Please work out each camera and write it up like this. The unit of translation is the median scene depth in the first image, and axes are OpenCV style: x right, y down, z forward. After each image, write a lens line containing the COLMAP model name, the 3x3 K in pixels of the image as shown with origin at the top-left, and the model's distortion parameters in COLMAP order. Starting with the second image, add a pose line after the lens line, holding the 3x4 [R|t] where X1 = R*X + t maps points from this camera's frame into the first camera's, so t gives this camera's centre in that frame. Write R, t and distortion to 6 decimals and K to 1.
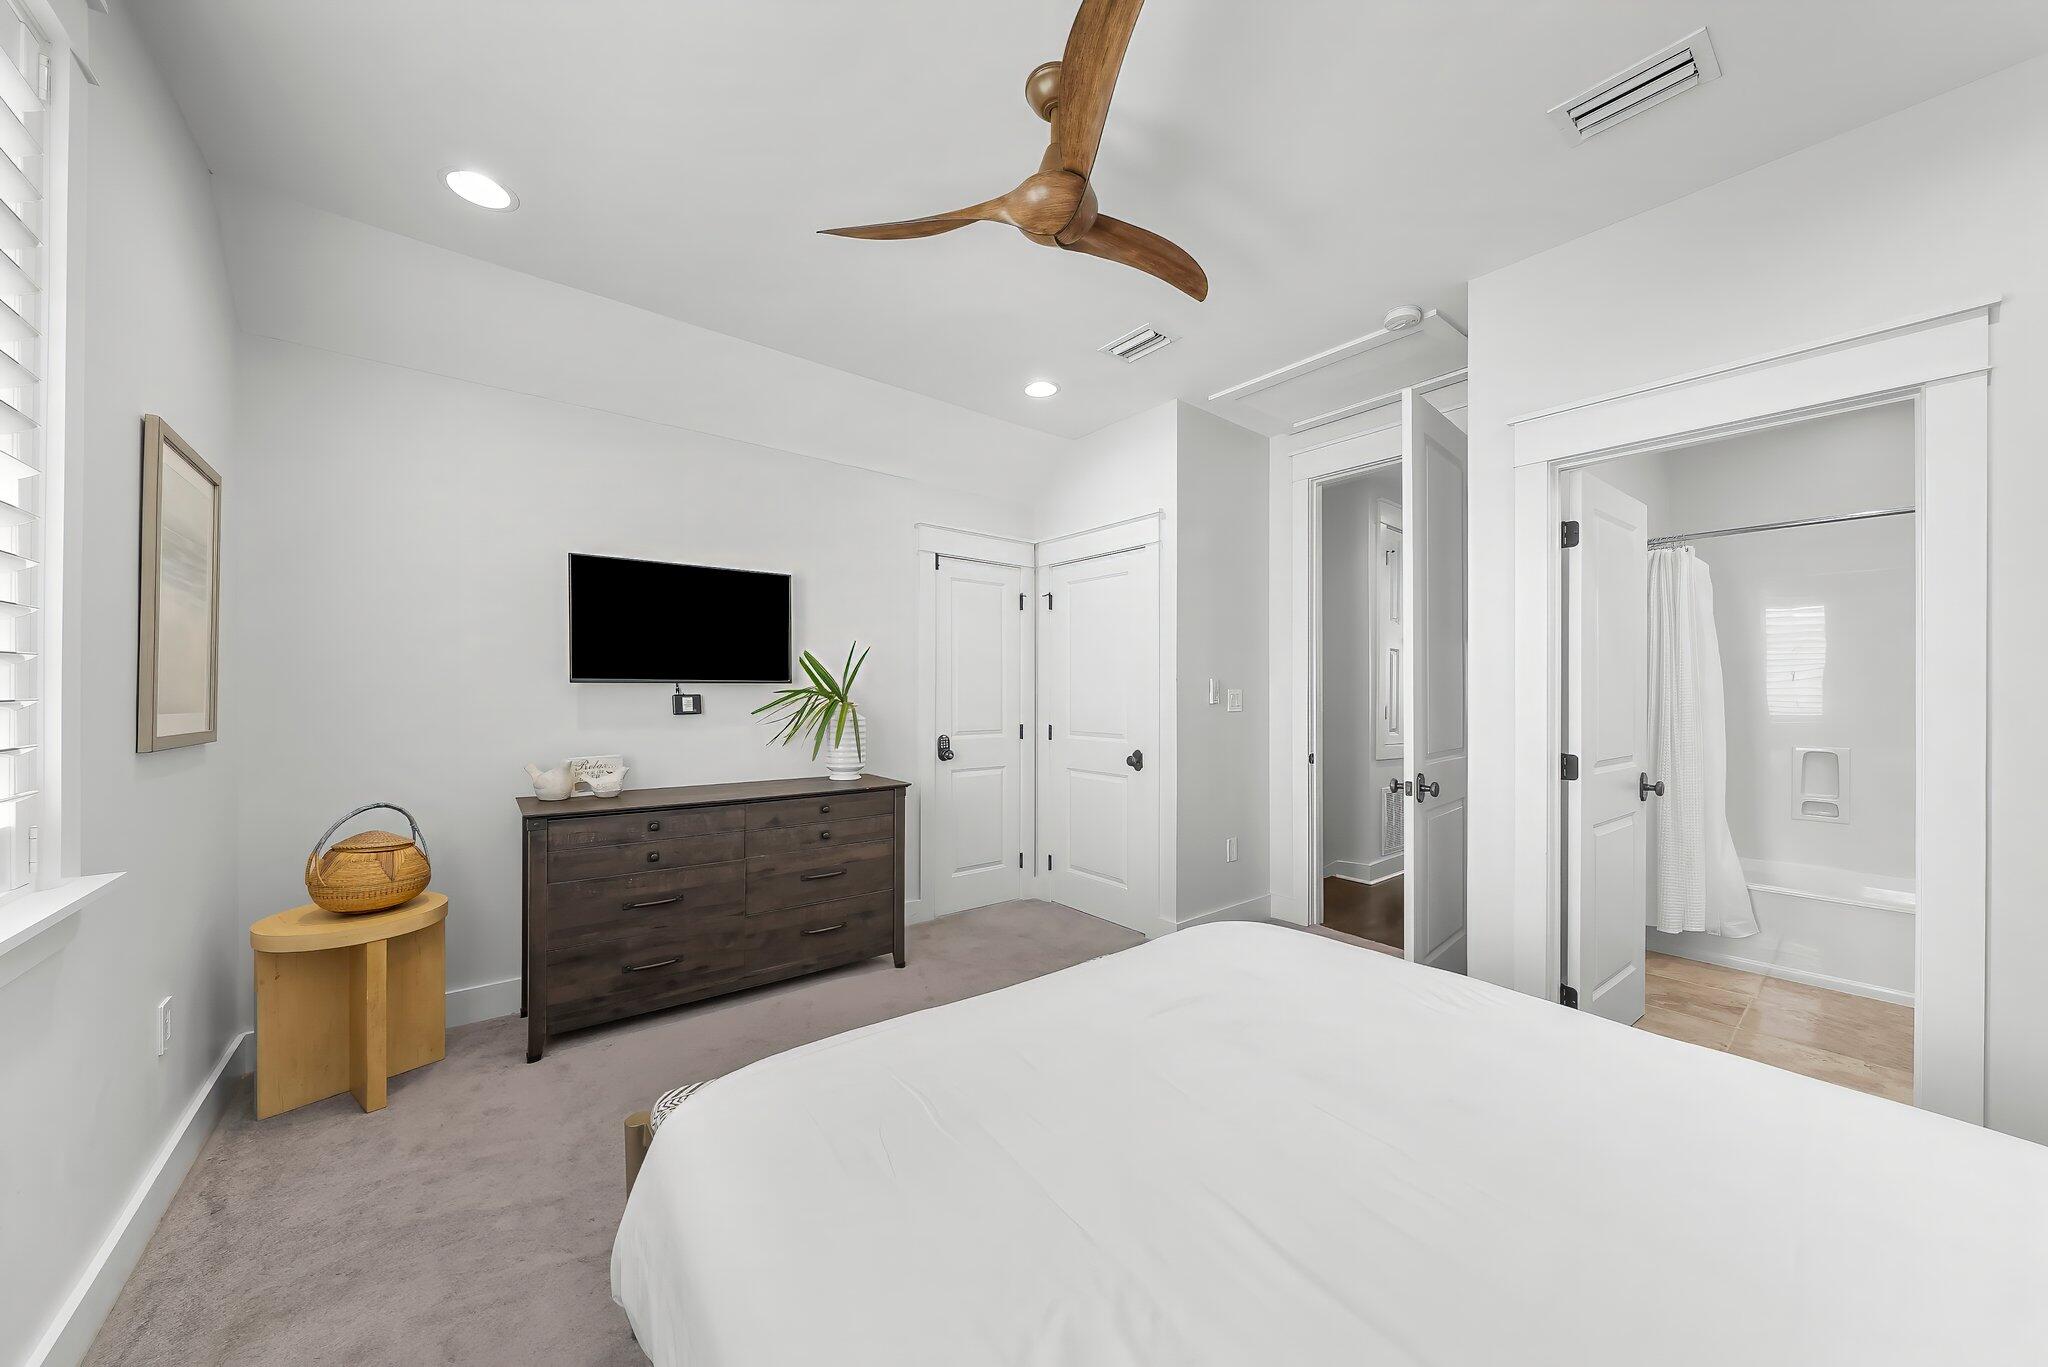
lens RADIAL K [[705.0, 0, 1014.2], [0, 705.0, 694.7], [0, 0, 1]] dist [-0.006711, -0.000031]
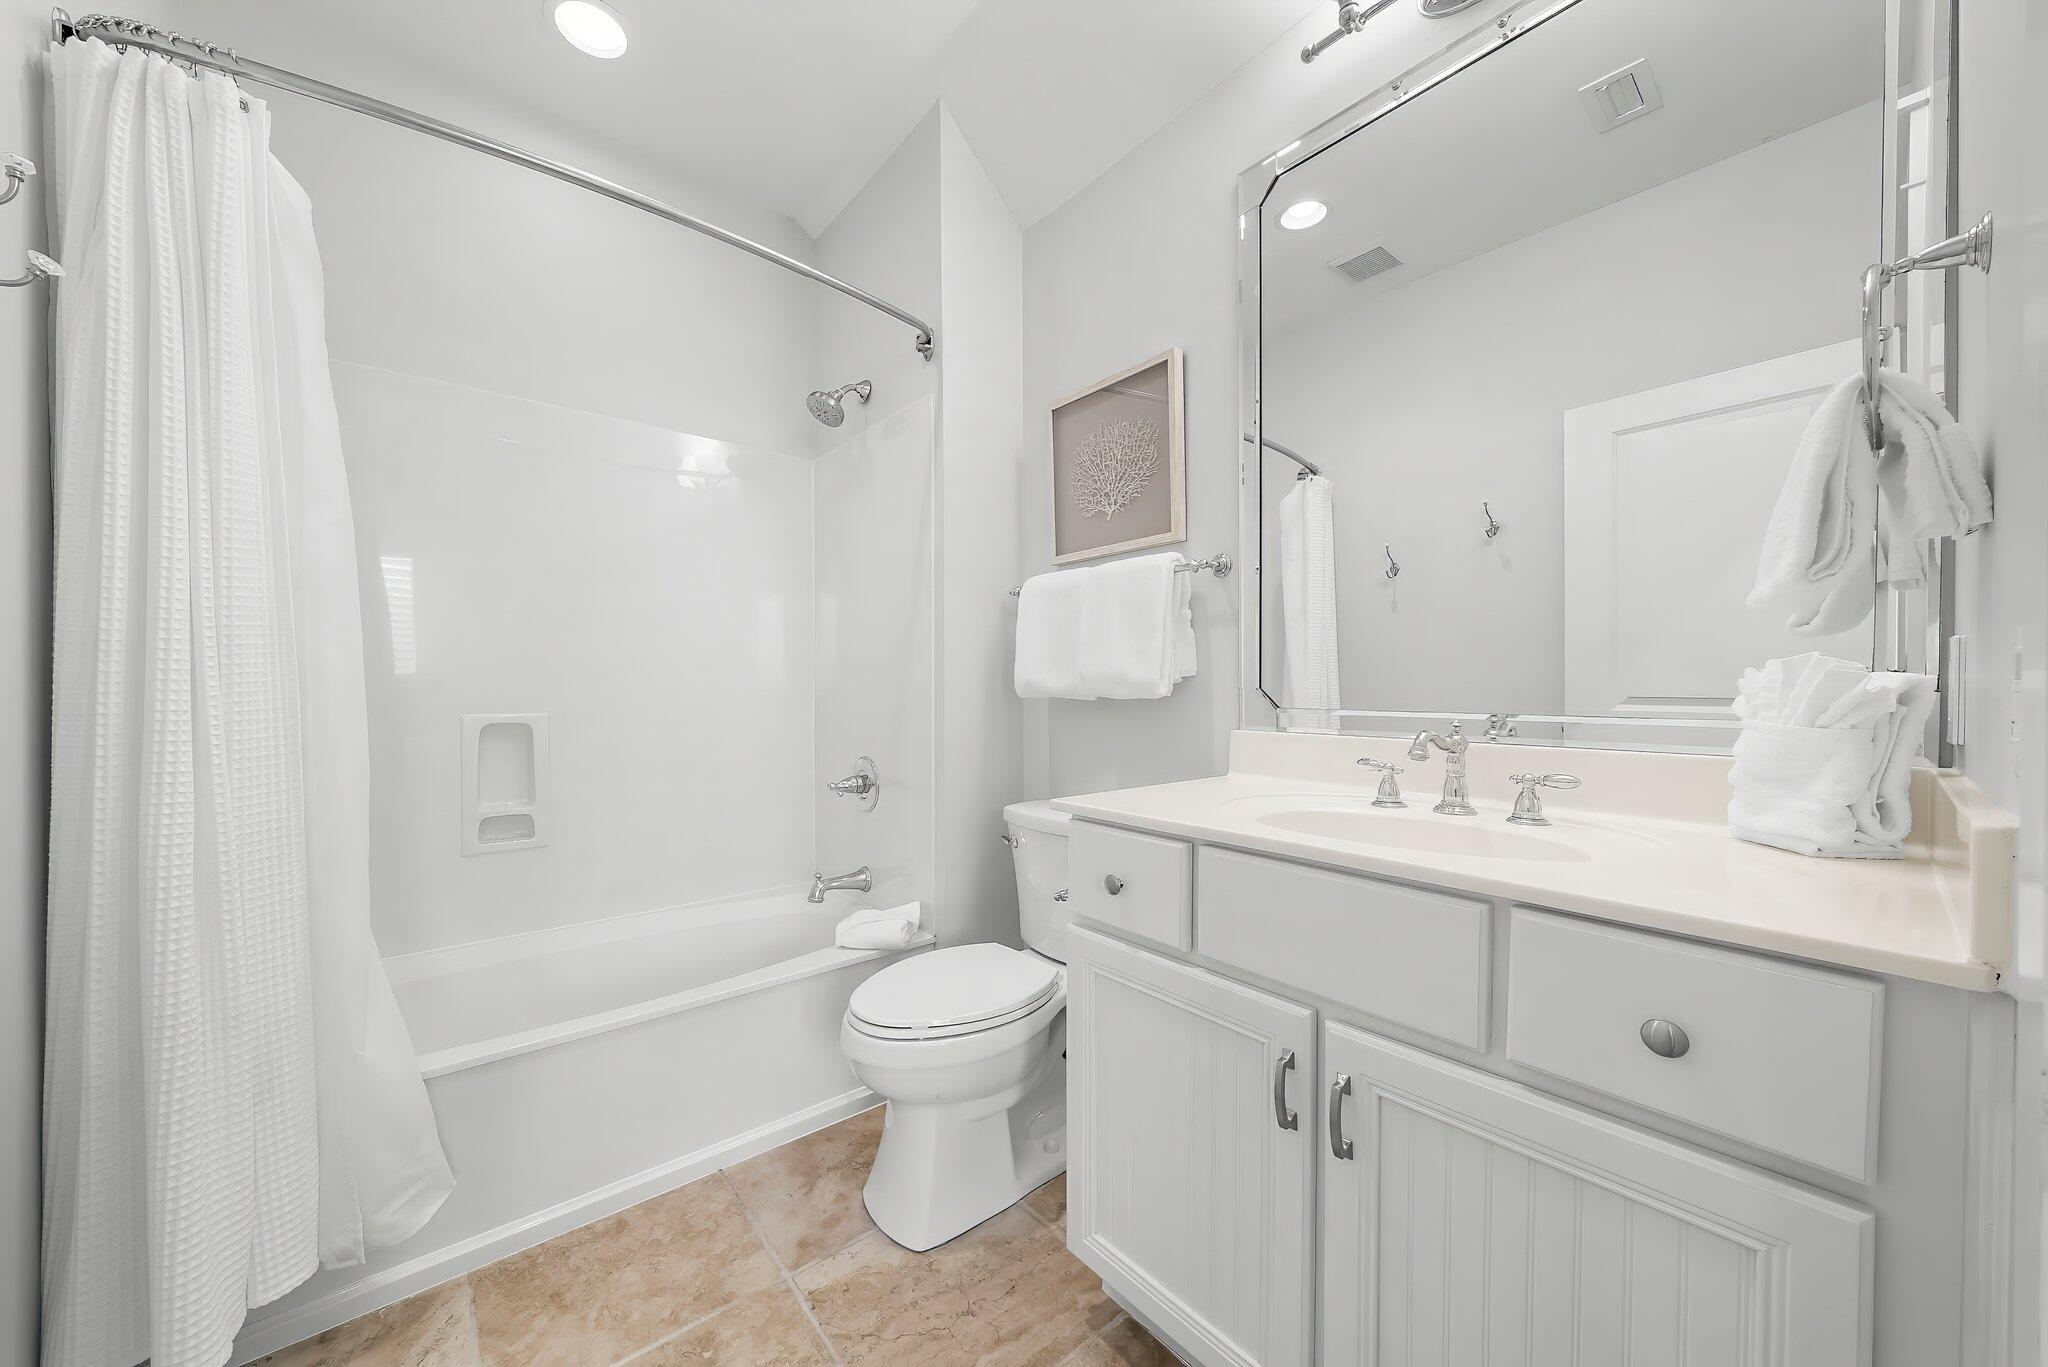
lens RADIAL K [[705.0, 0, 1014.2], [0, 705.0, 694.7], [0, 0, 1]] dist [-0.006711, -0.000031]
pose [[-0.045564, -0.002822, 0.998957, 0.599008], [0.010579, 0.999939, 0.003307, 0.063493], [-0.998905, 0.010719, -0.045531, 0.635869]]
